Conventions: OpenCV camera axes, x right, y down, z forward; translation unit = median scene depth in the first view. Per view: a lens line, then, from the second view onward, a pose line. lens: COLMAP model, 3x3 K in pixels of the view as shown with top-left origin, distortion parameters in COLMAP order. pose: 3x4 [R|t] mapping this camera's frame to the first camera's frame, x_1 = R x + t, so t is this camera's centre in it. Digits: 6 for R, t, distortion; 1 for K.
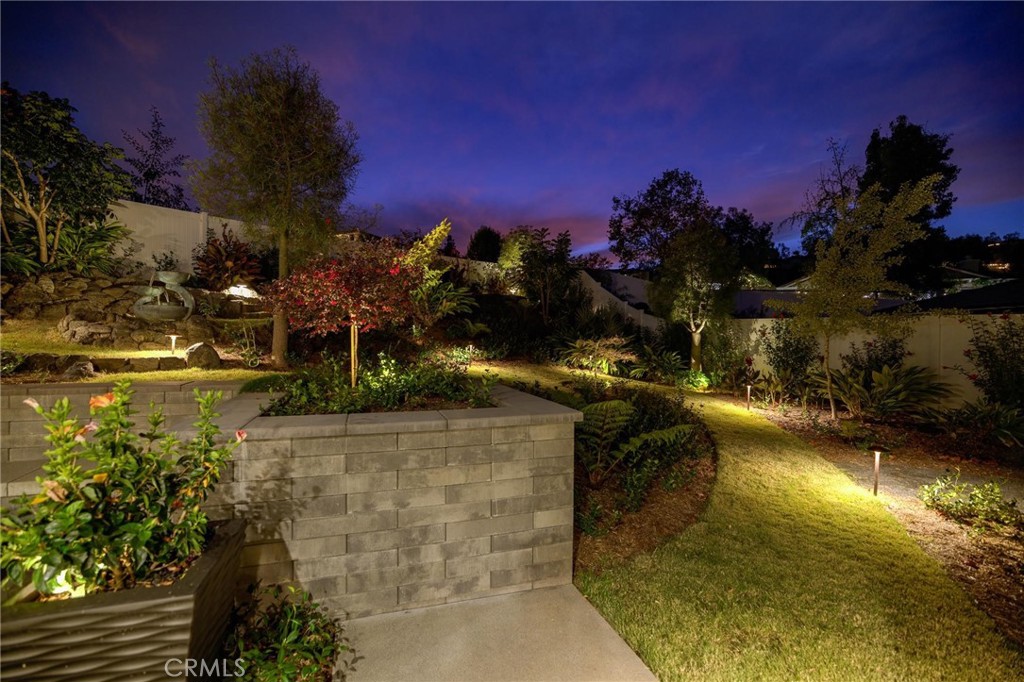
lens RADIAL K [[434.4, 0, 507.2], [0, 434.4, 339.6], [0, 0, 1]] dist [-0.041590, 0.013992]
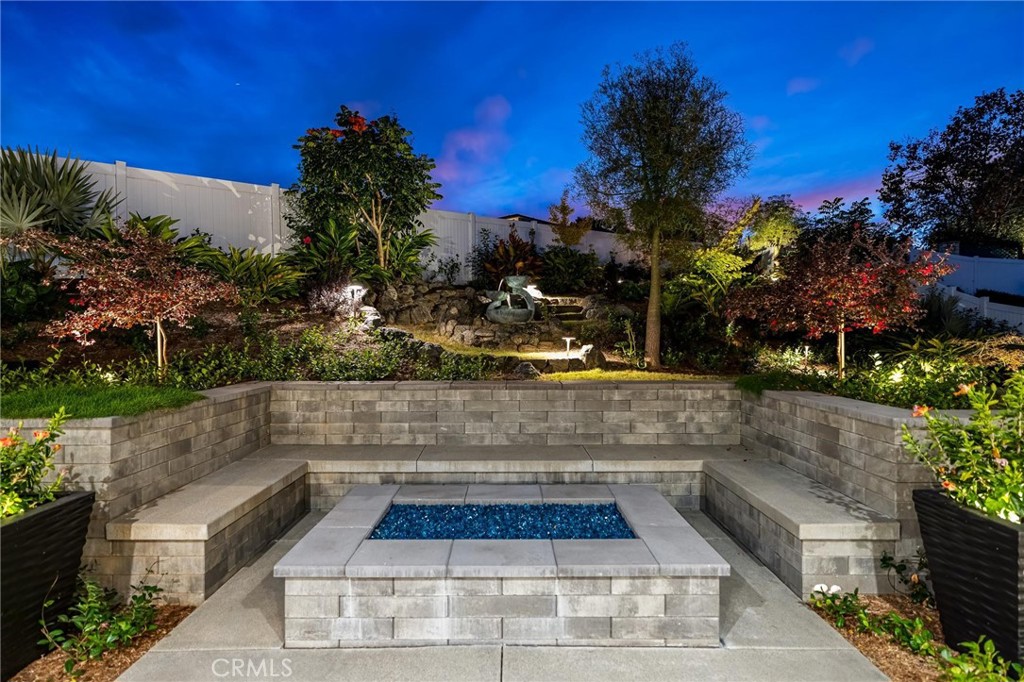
lens RADIAL K [[531.9, 0, 512.0], [0, 531.9, 341.0], [0, 0, 1]] dist [0.002043, 0.000474]
pose [[0.951672, -0.007062, -0.307034, -0.346907], [0.007352, 0.999973, -0.000214, -0.002135], [0.307028, -0.002054, 0.951698, -0.196489]]
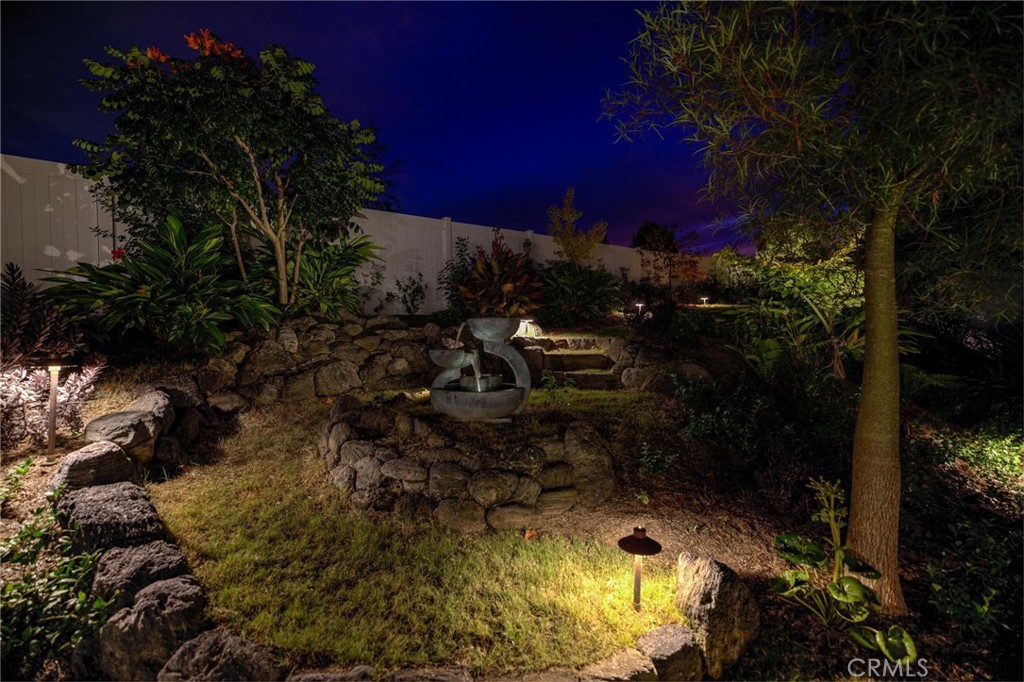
lens RADIAL K [[434.4, 0, 507.2], [0, 434.4, 339.6], [0, 0, 1]] dist [-0.041590, 0.013992]
pose [[0.946292, -0.019622, -0.322717, -0.520508], [0.018028, 0.999806, -0.007927, -0.110128], [0.322810, 0.001683, 0.946462, 0.447312]]
